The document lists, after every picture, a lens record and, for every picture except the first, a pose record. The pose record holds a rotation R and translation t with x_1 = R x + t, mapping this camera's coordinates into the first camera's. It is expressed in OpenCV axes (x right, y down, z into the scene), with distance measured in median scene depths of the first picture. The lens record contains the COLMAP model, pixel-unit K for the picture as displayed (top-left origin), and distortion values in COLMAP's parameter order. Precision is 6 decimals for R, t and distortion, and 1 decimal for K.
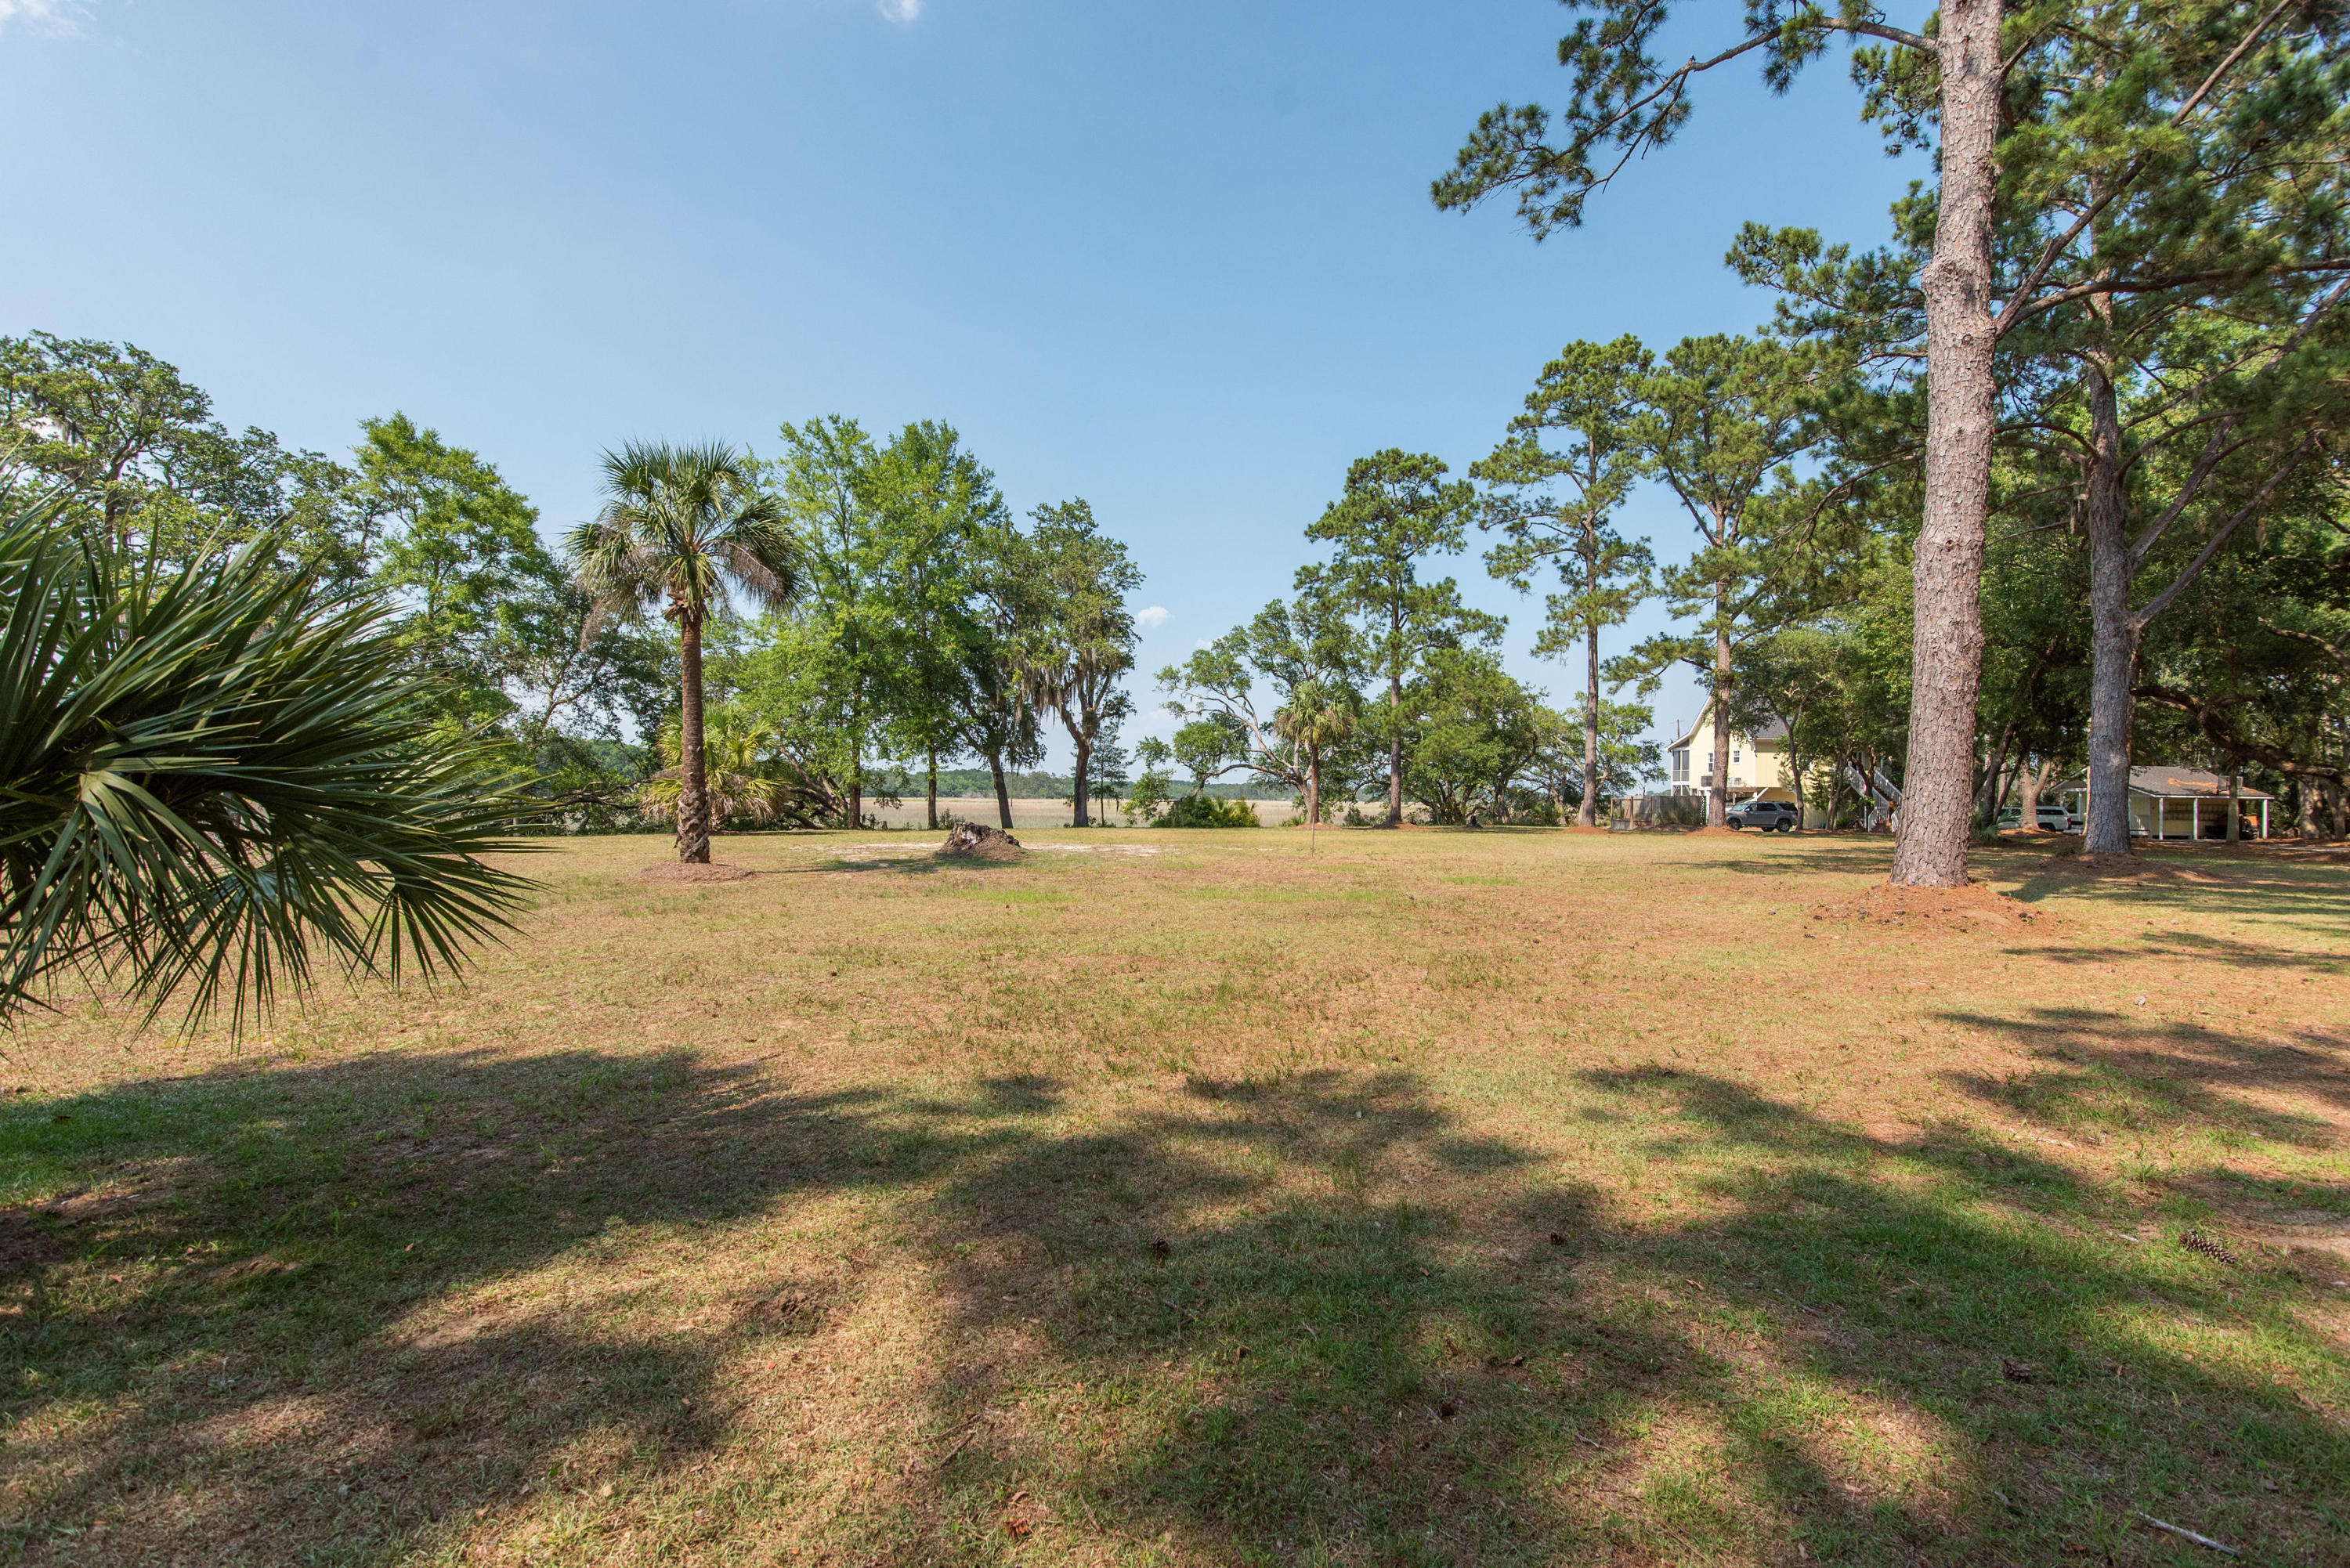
lens RADIAL K [[1071.7, 0, 1176.6], [0, 1071.7, 778.2], [0, 0, 1]] dist [0.019915, -0.004764]
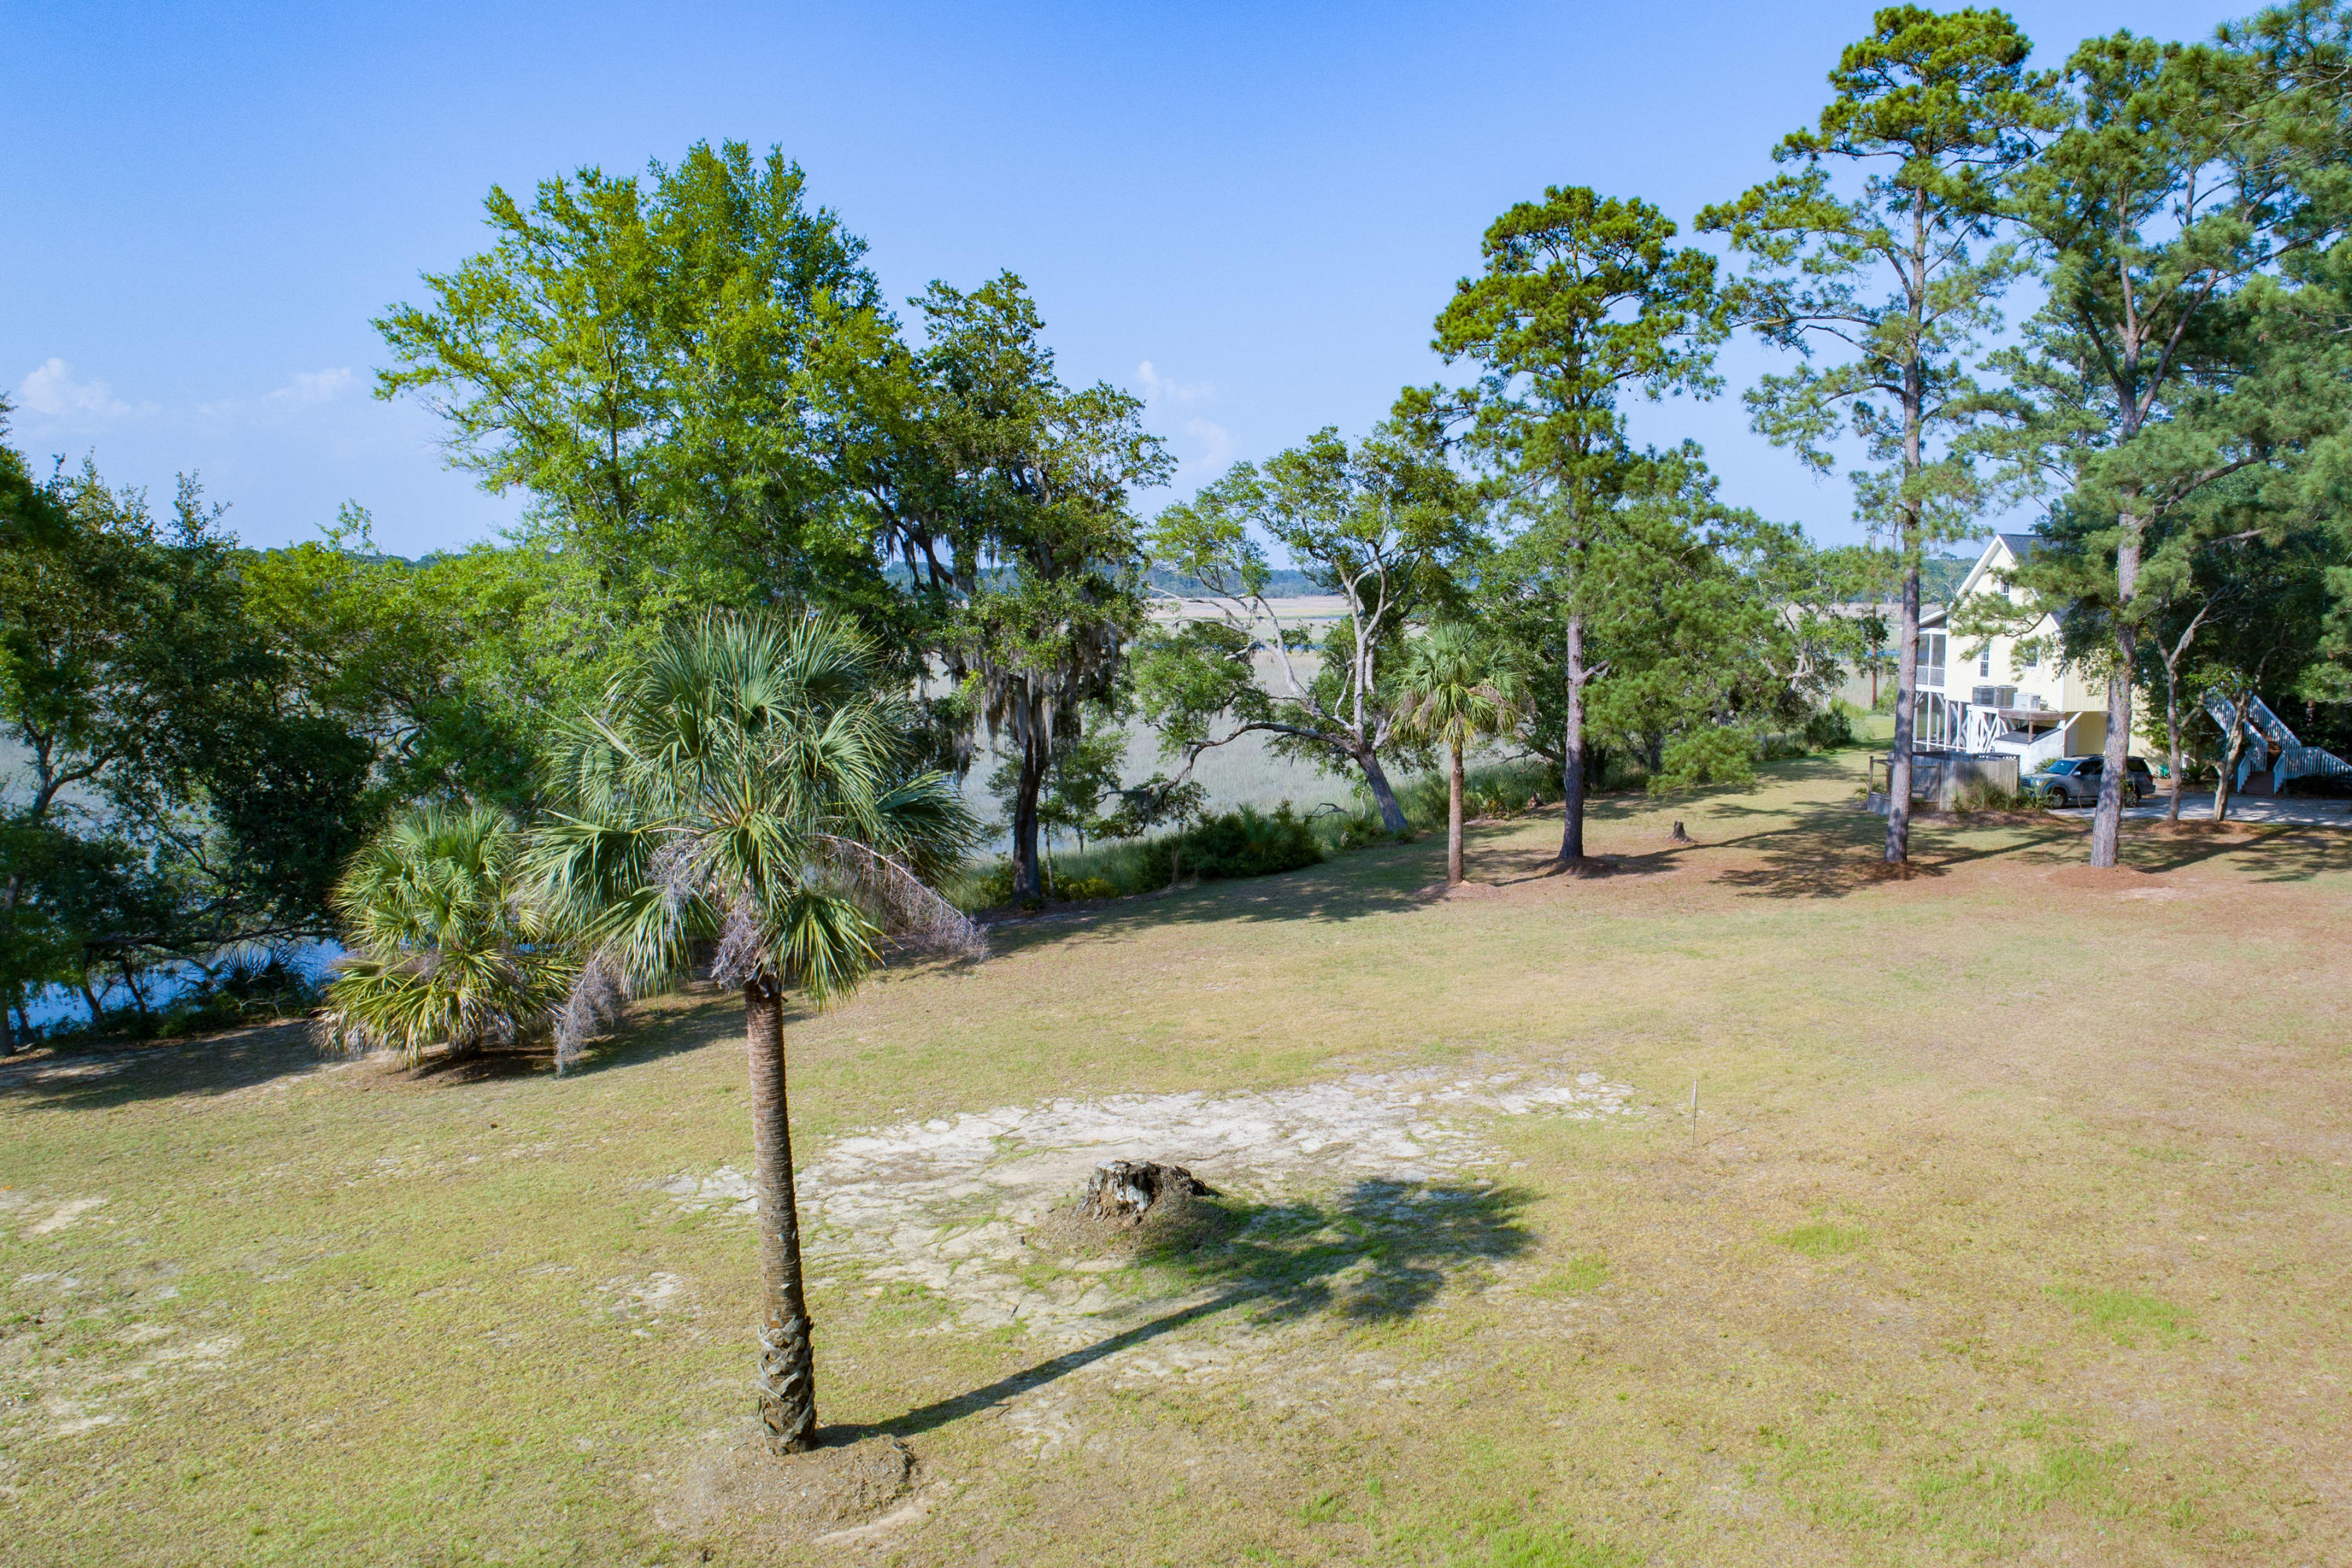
lens RADIAL K [[1905.4, 0, 1238.3], [0, 1905.4, 781.5], [0, 0, 1]] dist [-0.015070, 0.008566]
pose [[0.985337, -0.029946, 0.167969, -0.144570], [0.008800, 0.992086, 0.125249, -0.131729], [-0.170390, -0.121934, 0.977803, 0.046899]]
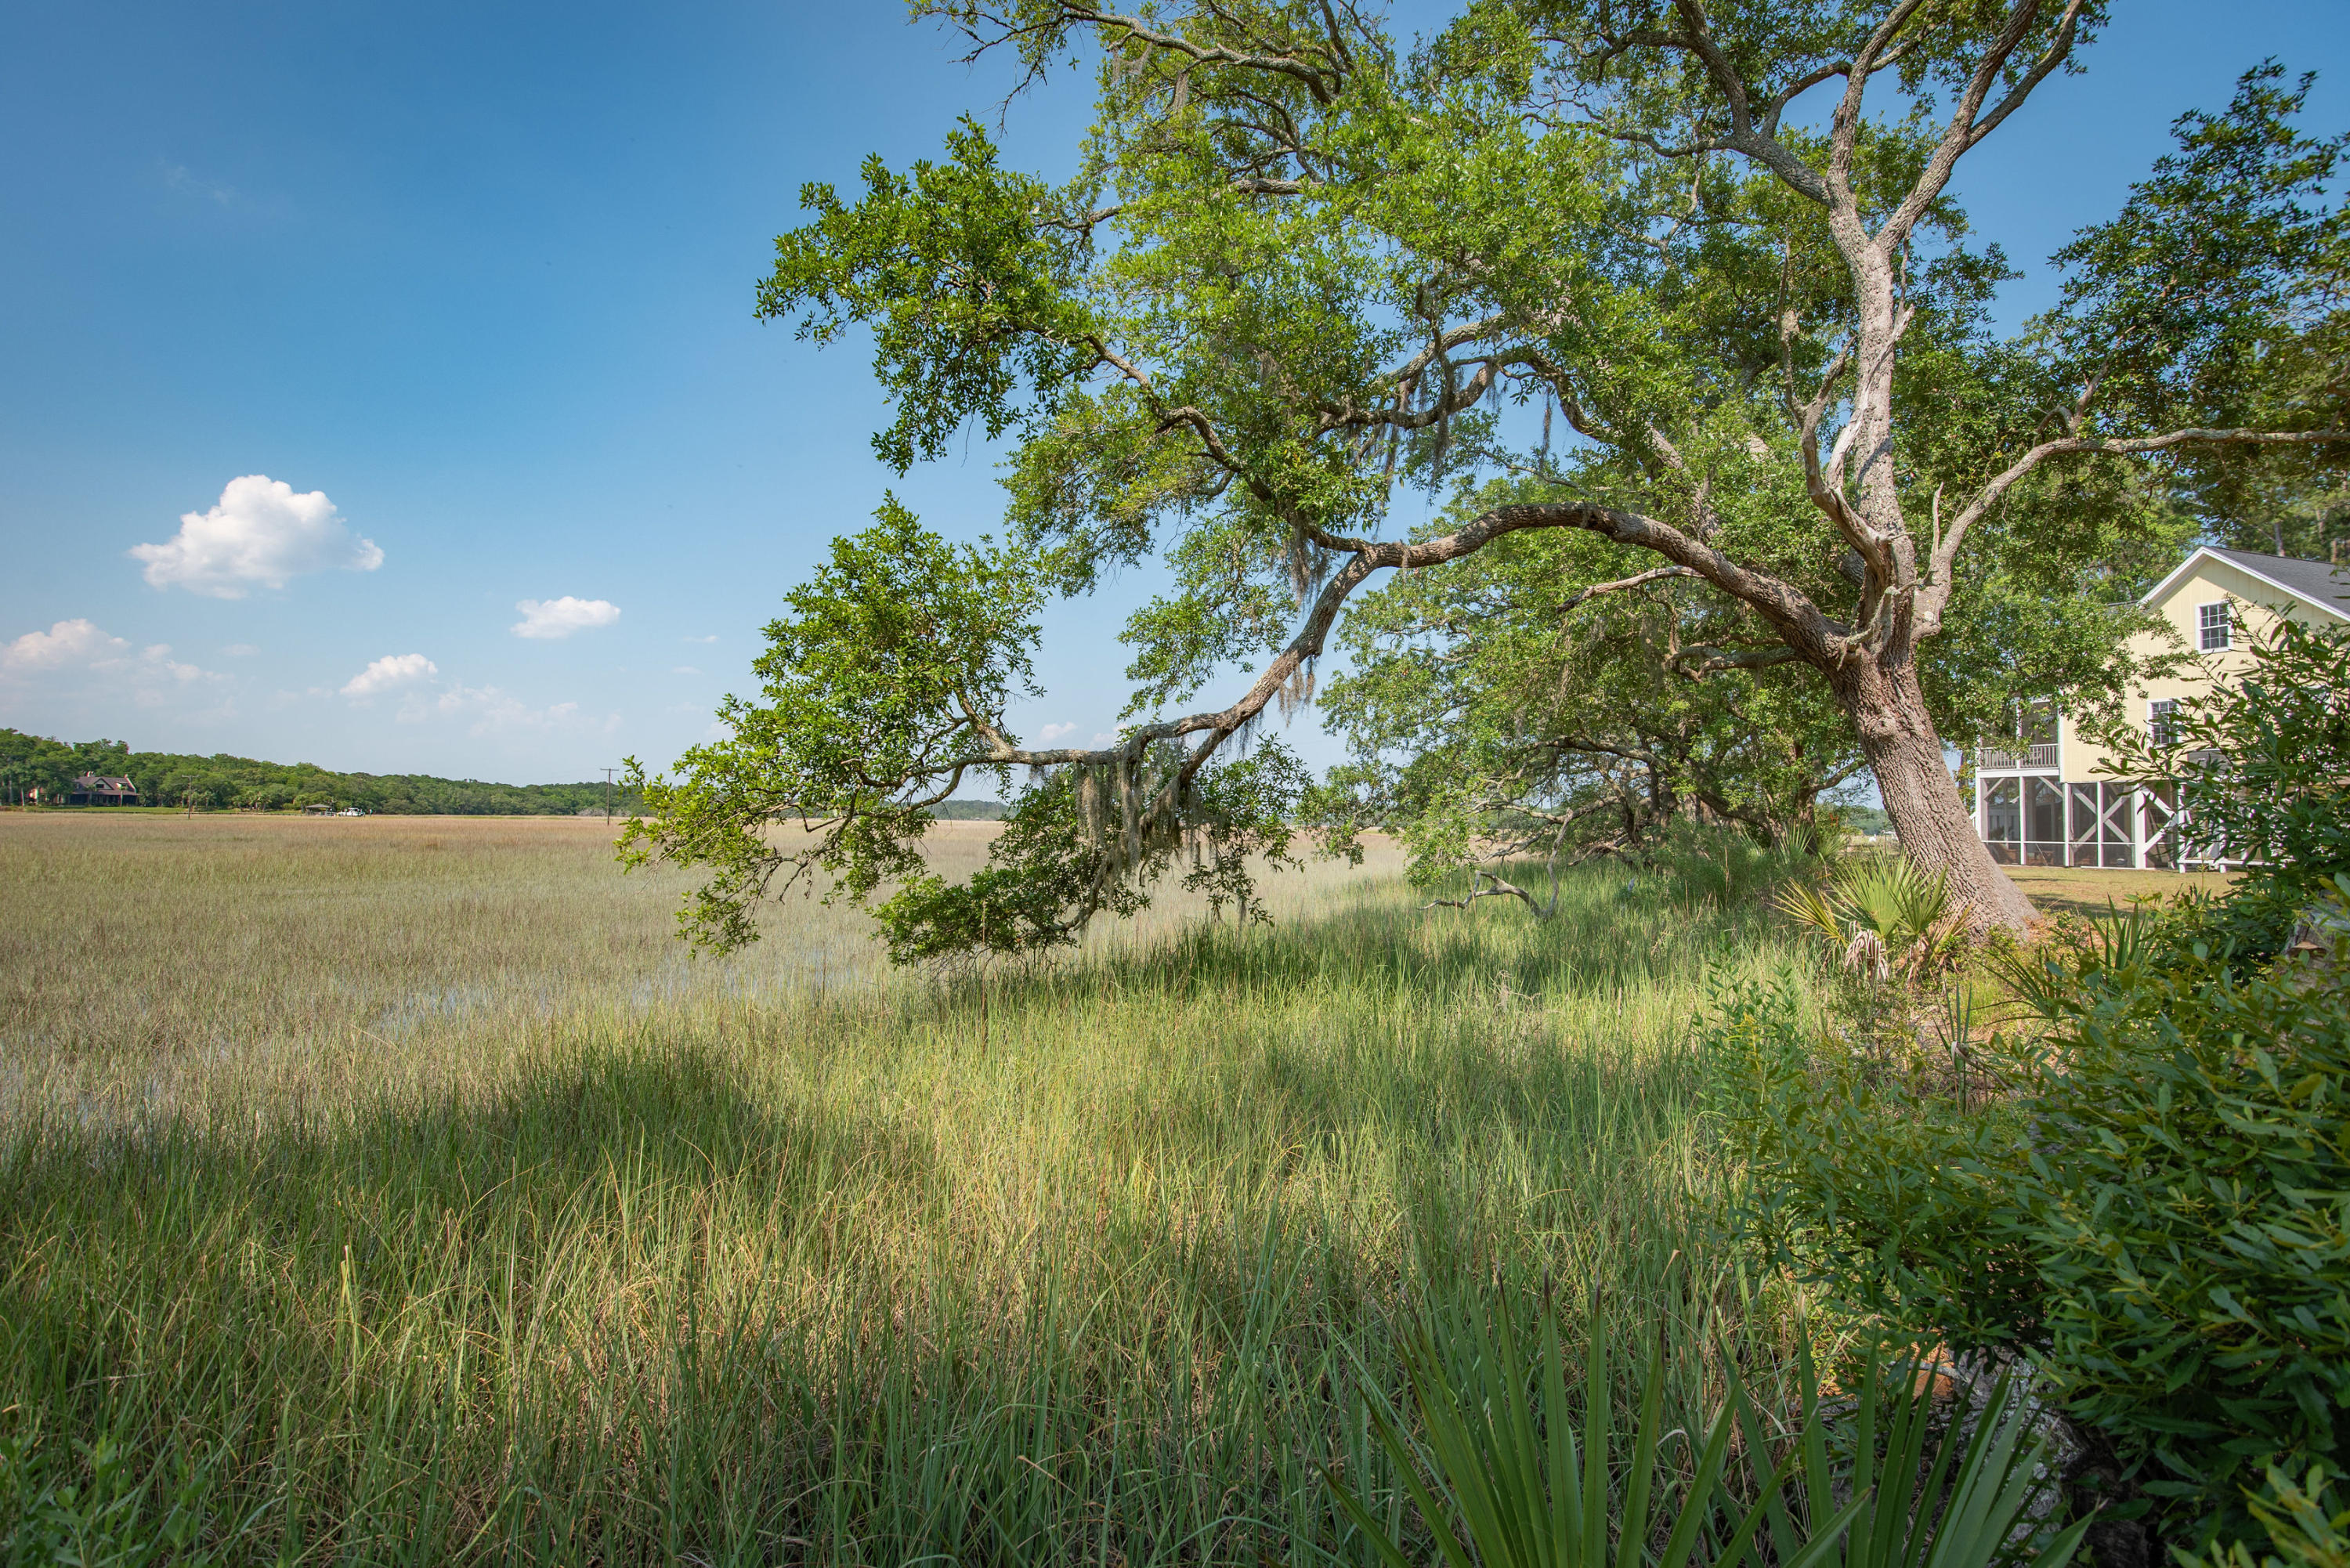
lens RADIAL K [[1079.8, 0, 1190.6], [0, 1079.8, 791.1], [0, 0, 1]] dist [0.005035, 0.000749]
pose [[0.955738, 0.011476, 0.293997, -0.037022], [-0.009803, 0.999926, -0.007165, 0.034791], [-0.294057, 0.003965, 0.955780, 1.088022]]
